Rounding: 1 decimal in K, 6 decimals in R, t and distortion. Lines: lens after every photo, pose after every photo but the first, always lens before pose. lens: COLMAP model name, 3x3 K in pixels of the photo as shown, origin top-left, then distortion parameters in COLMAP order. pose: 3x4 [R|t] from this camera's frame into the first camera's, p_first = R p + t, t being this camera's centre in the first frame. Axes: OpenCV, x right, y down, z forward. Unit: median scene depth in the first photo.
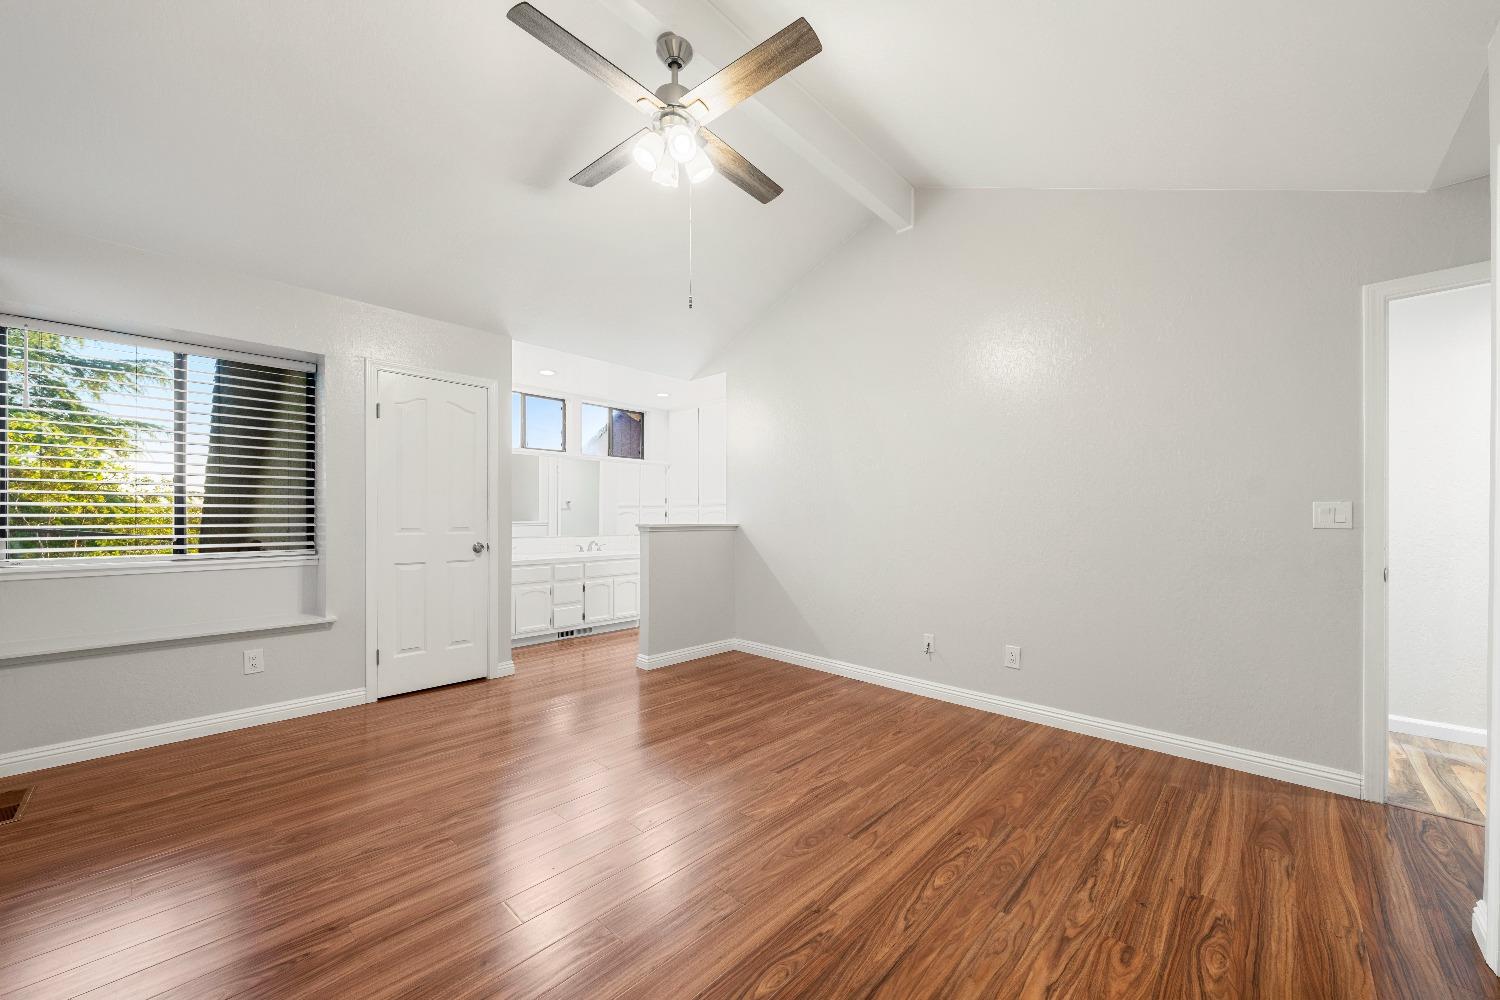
lens RADIAL K [[560.9, 0, 754.4], [0, 560.9, 514.5], [0, 0, 1]] dist [-0.002784, -0.000283]
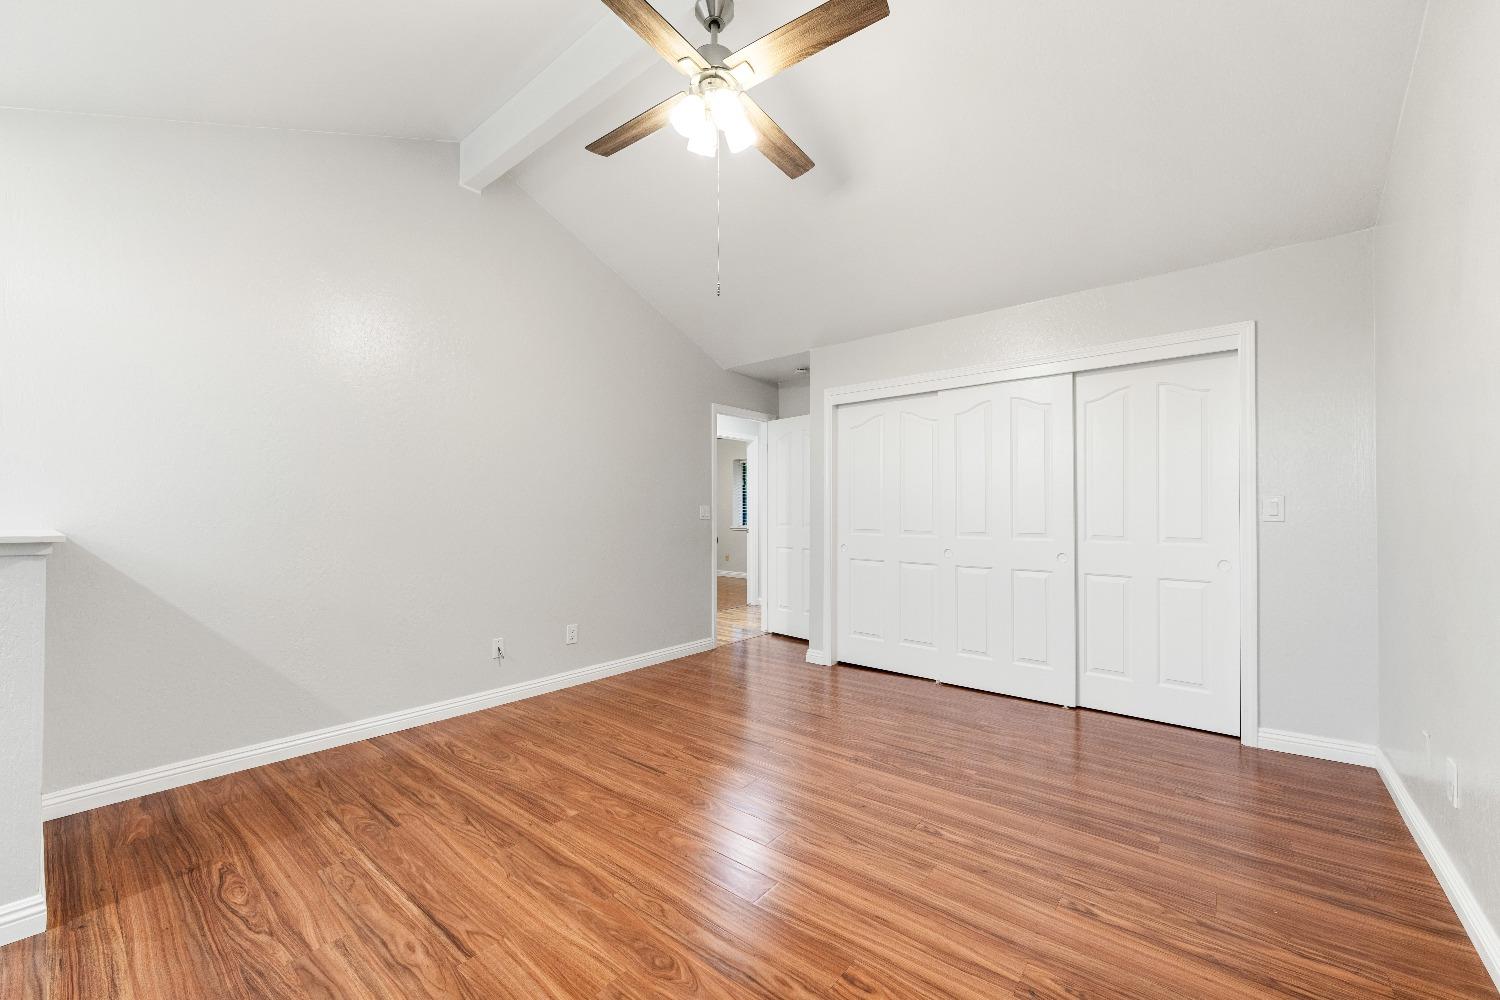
lens RADIAL K [[582.6, 0, 749.8], [0, 582.6, 503.4], [0, 0, 1]] dist [-0.015957, -0.000227]
pose [[-0.061981, 0.012603, 0.997998, -0.799762], [0.003868, 0.999916, -0.012387, -0.000786], [-0.998070, 0.003093, -0.062024, 0.734662]]
